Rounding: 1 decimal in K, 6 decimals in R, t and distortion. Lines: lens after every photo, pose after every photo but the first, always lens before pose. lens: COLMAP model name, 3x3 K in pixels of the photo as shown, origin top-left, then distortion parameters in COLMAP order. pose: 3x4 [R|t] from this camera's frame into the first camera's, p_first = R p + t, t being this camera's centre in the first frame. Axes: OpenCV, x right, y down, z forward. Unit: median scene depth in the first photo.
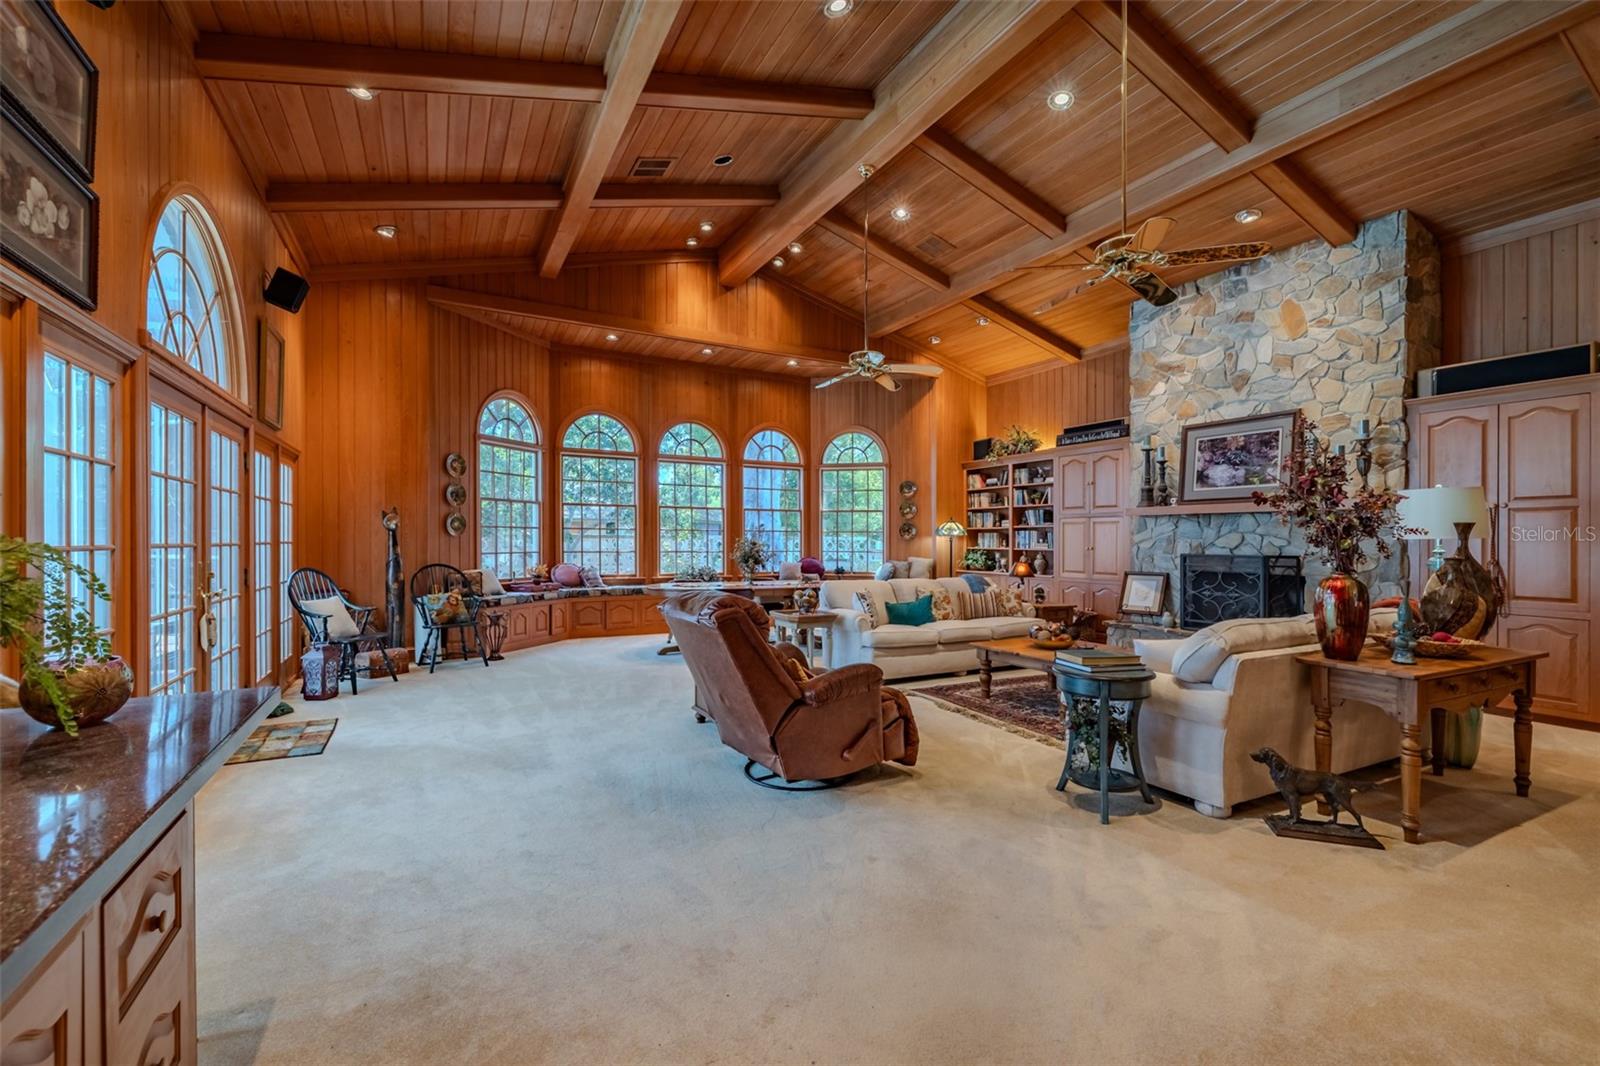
lens RADIAL K [[677.3, 0, 793.4], [0, 677.3, 520.8], [0, 0, 1]] dist [0.000137, 0.000220]
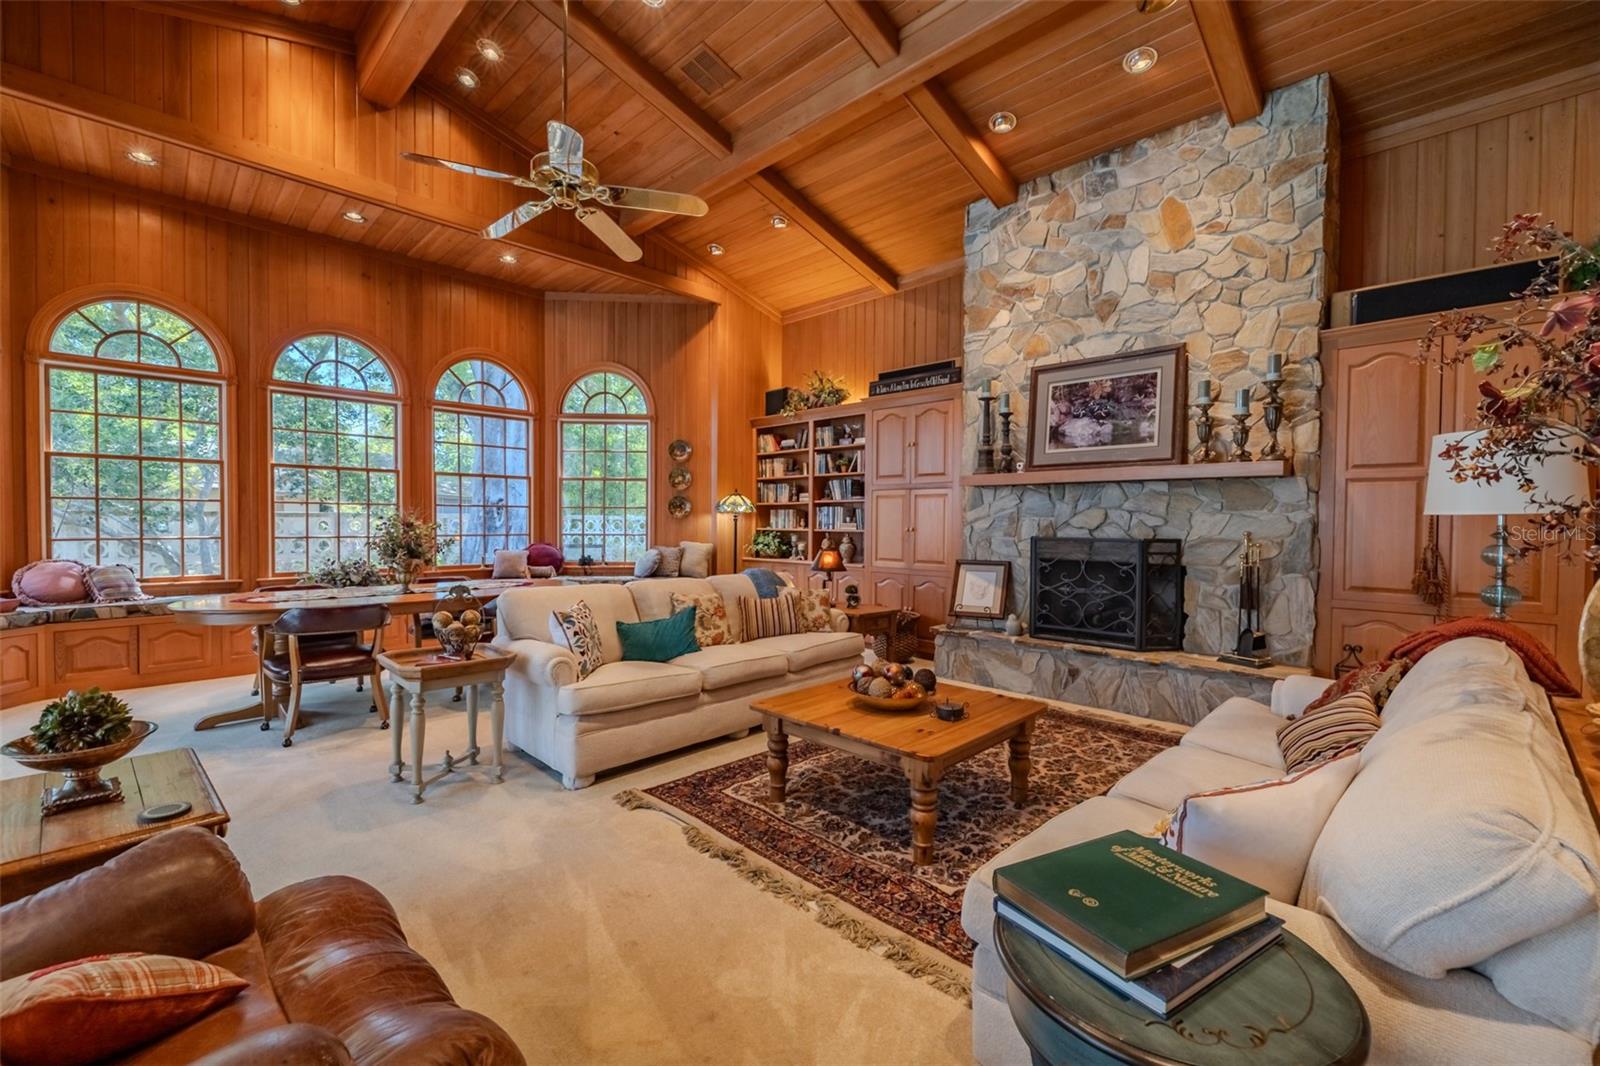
lens RADIAL K [[671.1, 0, 799.9], [0, 671.1, 514.3], [0, 0, 1]] dist [-0.014787, 0.000207]
pose [[0.953221, 0.002211, 0.302267, 0.102154], [-0.008353, 0.999784, 0.019028, 0.011921], [-0.302160, -0.020662, 0.953033, 0.360669]]
